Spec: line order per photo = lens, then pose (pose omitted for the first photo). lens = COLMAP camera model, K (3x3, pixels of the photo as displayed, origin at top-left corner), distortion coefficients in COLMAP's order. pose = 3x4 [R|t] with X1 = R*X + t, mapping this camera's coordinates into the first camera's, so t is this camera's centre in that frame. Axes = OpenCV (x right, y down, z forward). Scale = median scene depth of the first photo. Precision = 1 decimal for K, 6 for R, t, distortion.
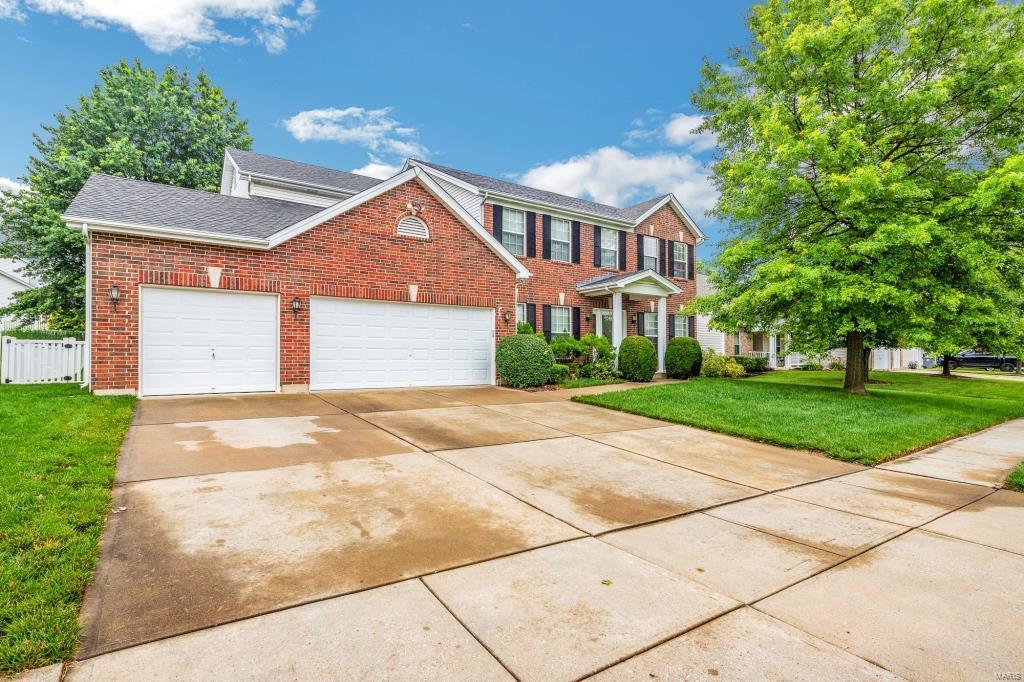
lens RADIAL K [[499.7, 0, 515.6], [0, 499.7, 348.1], [0, 0, 1]] dist [-0.005944, -0.000466]
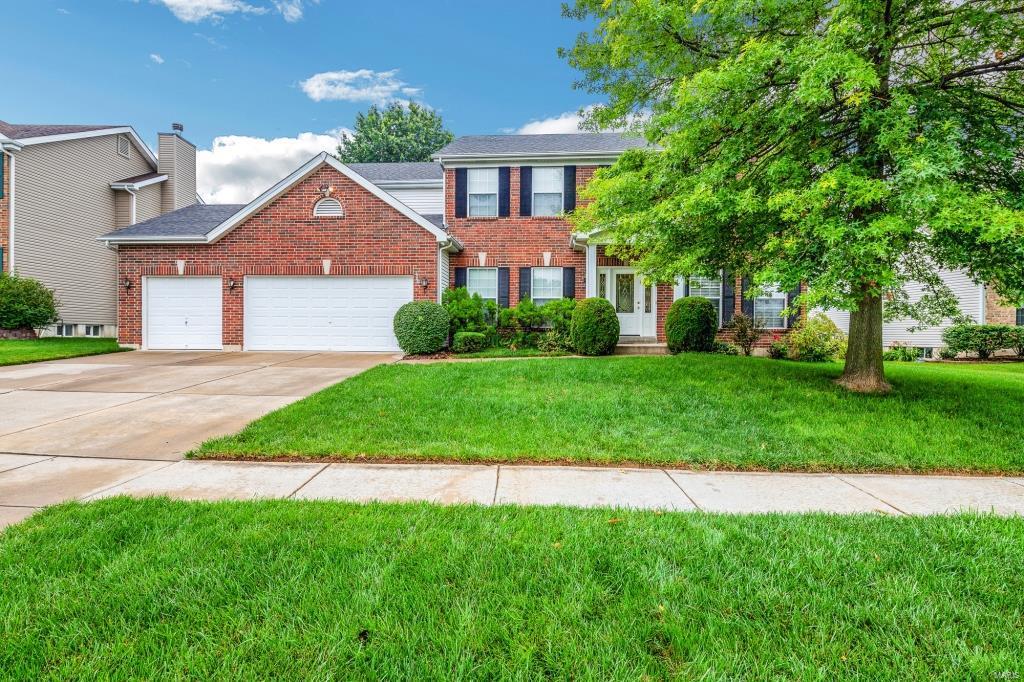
lens RADIAL K [[499.7, 0, 511.9], [0, 499.7, 337.1], [0, 0, 1]] dist [-0.005944, -0.000466]
pose [[0.780289, 0.008363, -0.625363, 0.816282], [0.007175, 0.999725, 0.022322, 0.025063], [0.625378, -0.021905, 0.780014, 0.383733]]
